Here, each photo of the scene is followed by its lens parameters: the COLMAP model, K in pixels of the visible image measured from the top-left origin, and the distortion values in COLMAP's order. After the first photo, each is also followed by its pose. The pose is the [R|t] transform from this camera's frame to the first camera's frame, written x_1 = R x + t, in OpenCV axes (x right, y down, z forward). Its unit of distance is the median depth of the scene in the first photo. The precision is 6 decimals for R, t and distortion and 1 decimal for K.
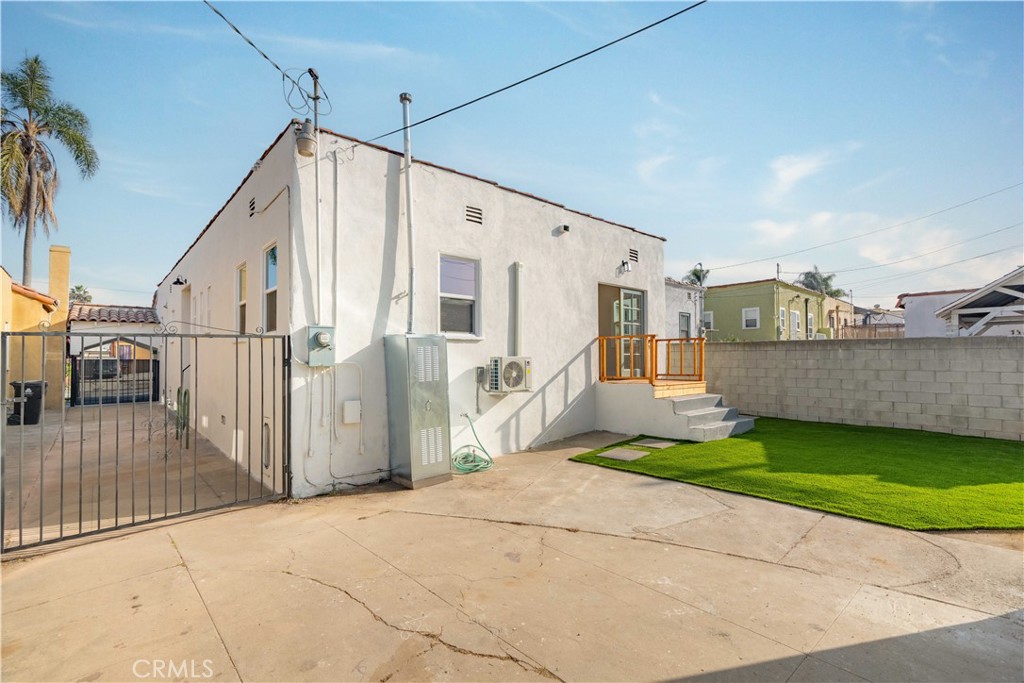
lens RADIAL K [[472.5, 0, 510.8], [0, 472.5, 354.6], [0, 0, 1]] dist [-0.000848, -0.000006]
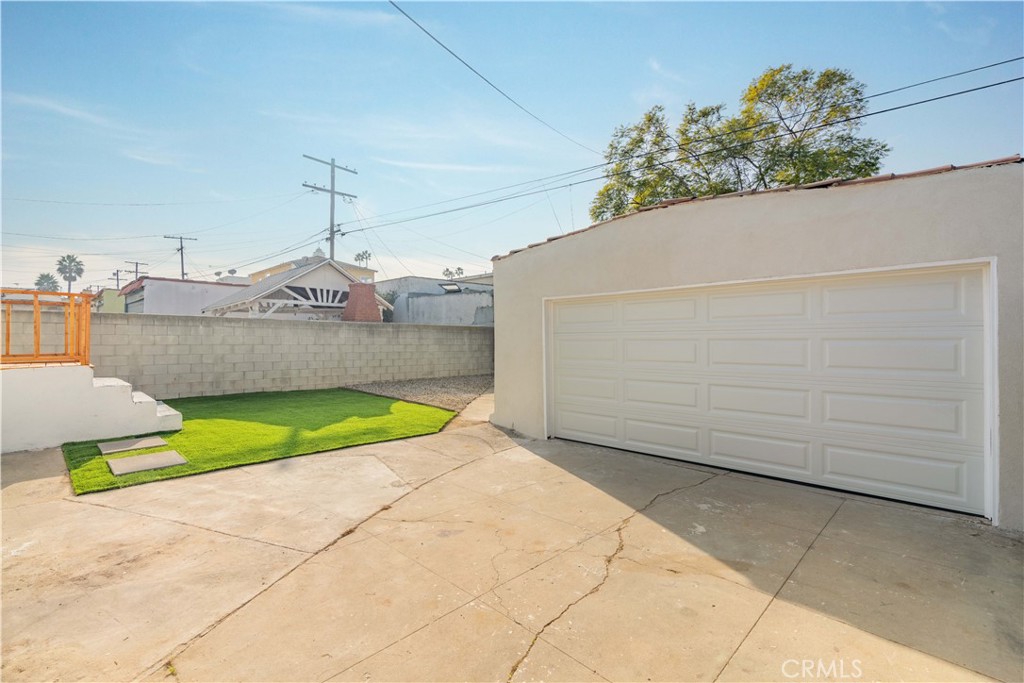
lens RADIAL K [[457.6, 0, 511.9], [0, 457.6, 336.4], [0, 0, 1]] dist [-0.001110, 0.000110]
pose [[-0.062066, 0.013441, 0.997982, -0.611530], [-0.008296, 0.999868, -0.013982, 0.035649], [-0.998038, -0.009148, -0.061946, 0.632751]]
